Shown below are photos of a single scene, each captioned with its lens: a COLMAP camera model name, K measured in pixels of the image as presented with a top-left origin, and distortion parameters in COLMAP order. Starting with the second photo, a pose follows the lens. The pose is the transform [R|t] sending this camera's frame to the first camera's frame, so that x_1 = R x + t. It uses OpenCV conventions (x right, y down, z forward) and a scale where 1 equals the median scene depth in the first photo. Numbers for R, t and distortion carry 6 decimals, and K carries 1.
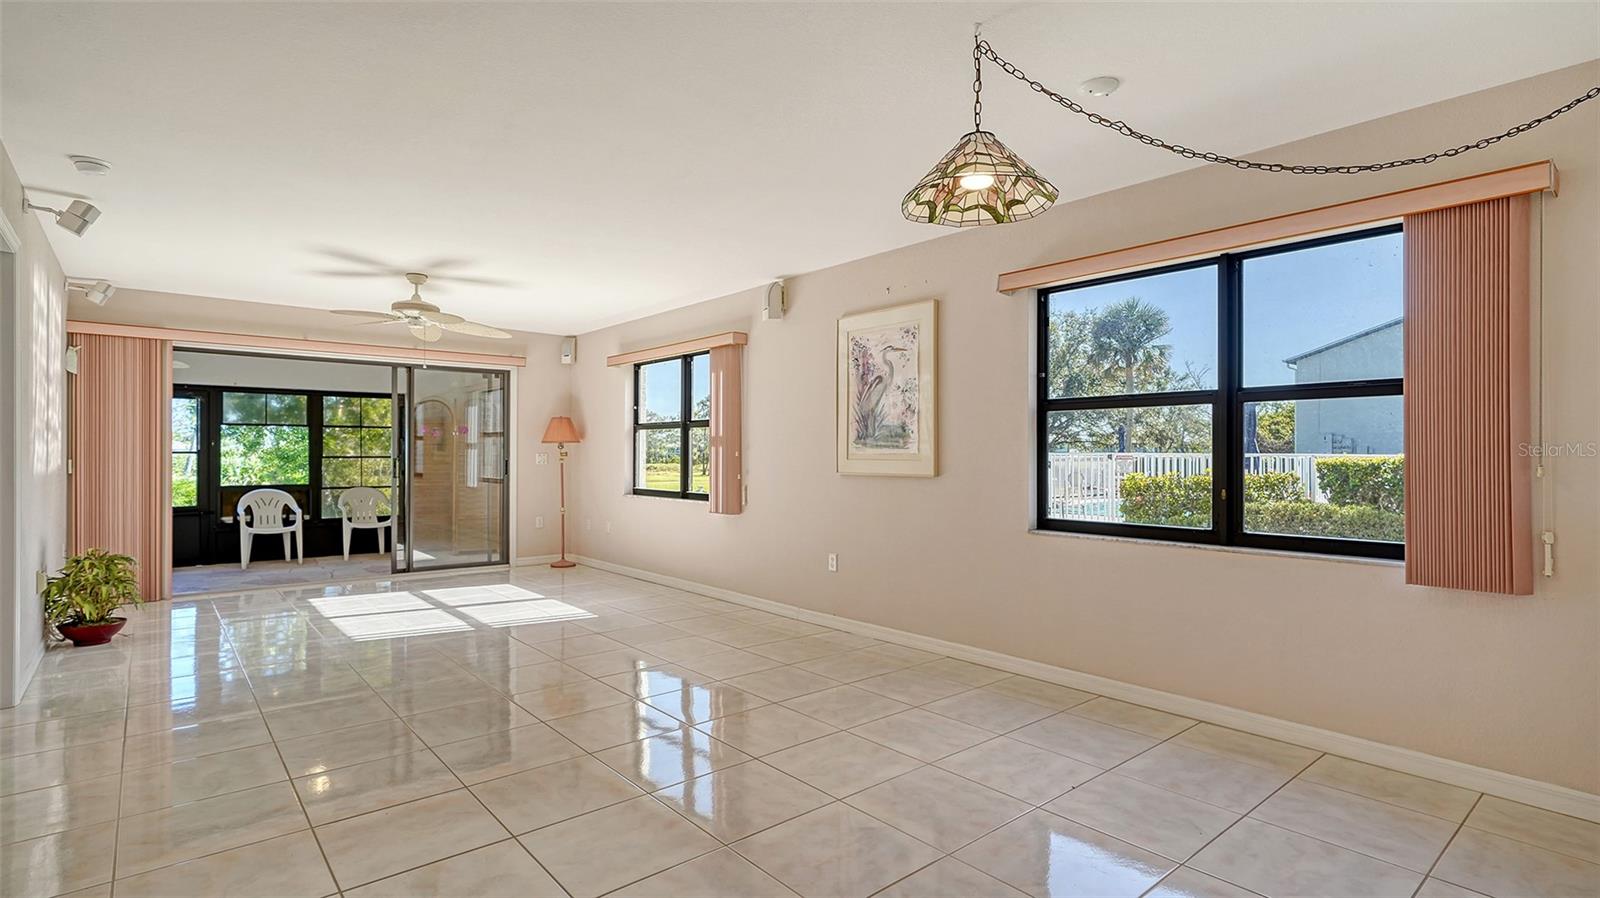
lens RADIAL K [[761.9, 0, 797.8], [0, 761.9, 450.2], [0, 0, 1]] dist [0.001516, -0.000524]
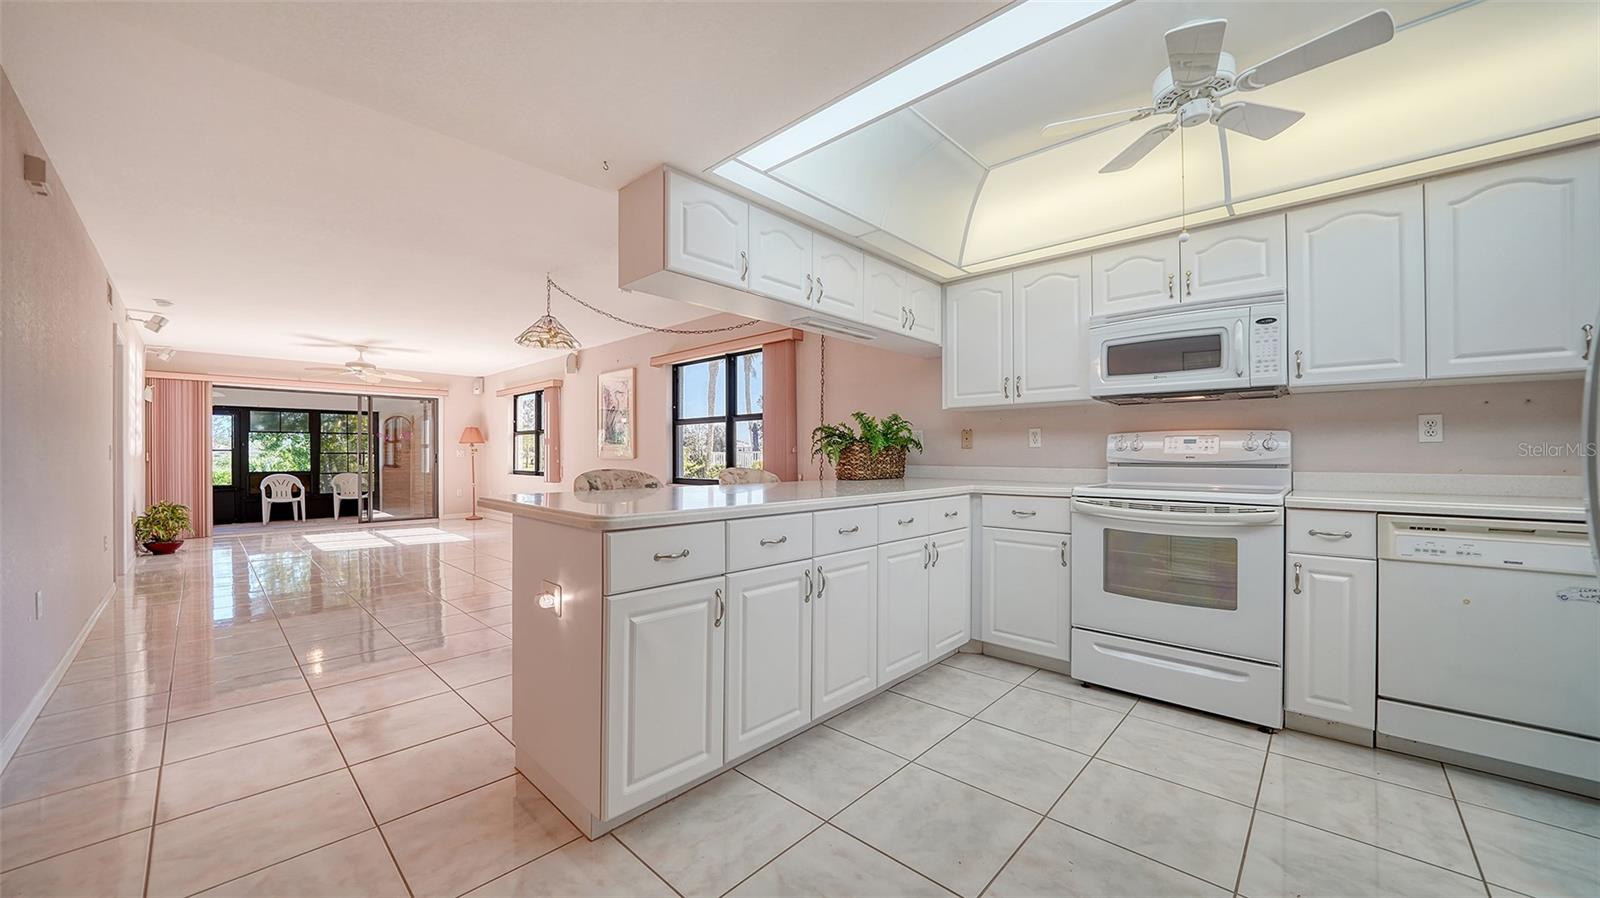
lens RADIAL K [[567.7, 0, 801.9], [0, 567.7, 458.0], [0, 0, 1]] dist [-0.018495, 0.000116]
pose [[0.992575, -0.003255, 0.121589, 0.241666], [0.002215, 0.999960, 0.008684, 0.013154], [-0.121612, -0.008350, 0.992543, -0.282546]]
